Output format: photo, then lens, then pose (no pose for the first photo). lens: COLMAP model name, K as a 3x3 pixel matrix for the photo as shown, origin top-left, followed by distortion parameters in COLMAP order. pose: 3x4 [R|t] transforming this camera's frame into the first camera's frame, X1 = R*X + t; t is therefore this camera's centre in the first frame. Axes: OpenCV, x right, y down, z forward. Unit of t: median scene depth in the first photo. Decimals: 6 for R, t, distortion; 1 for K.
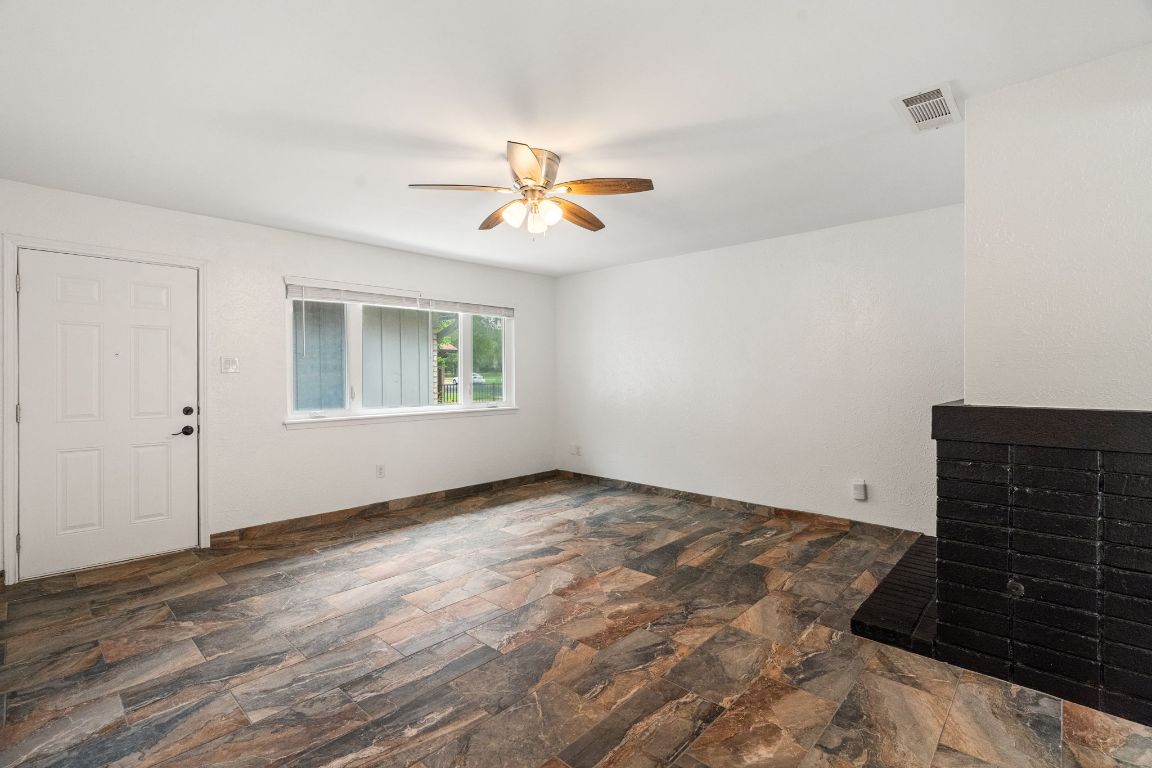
lens RADIAL K [[519.1, 0, 576.9], [0, 519.1, 378.9], [0, 0, 1]] dist [0.001175, -0.000174]
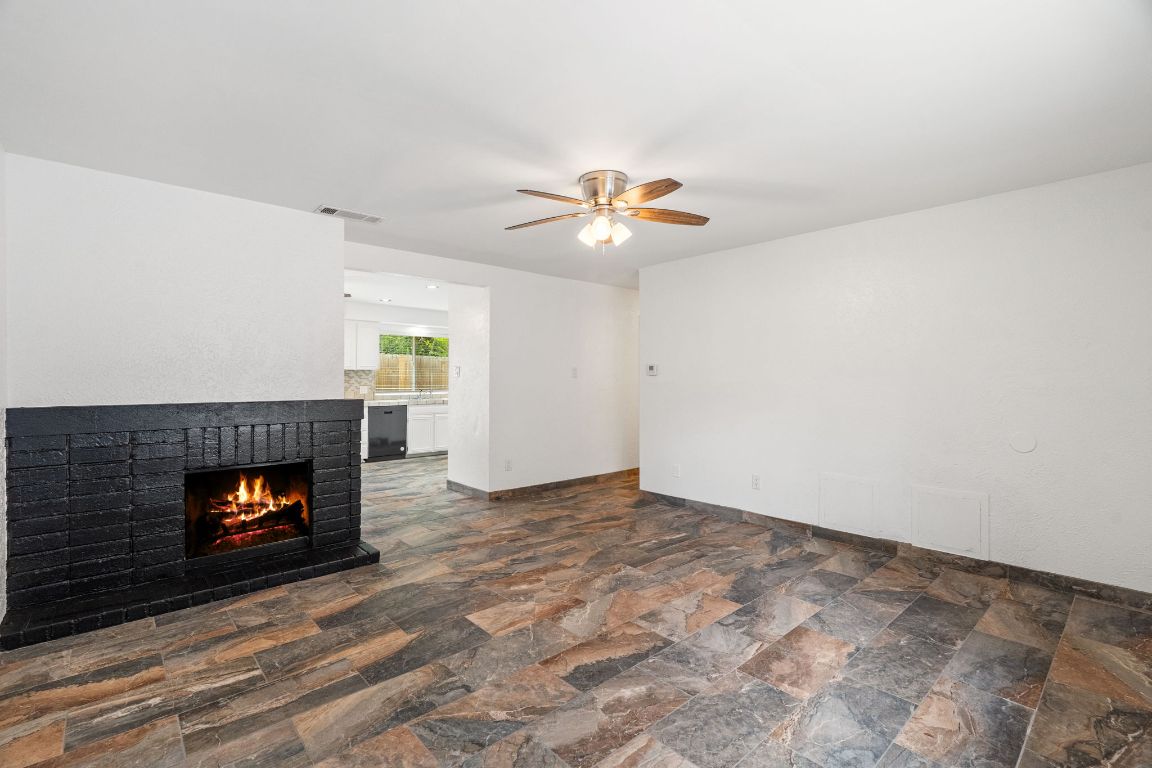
lens RADIAL K [[519.1, 0, 574.9], [0, 519.1, 383.5], [0, 0, 1]] dist [0.001175, -0.000174]
pose [[-0.995777, 0.002036, 0.091787, -0.112192], [0.003261, 0.999907, 0.013207, -0.013702], [-0.091752, 0.013450, -0.995691, 1.926889]]
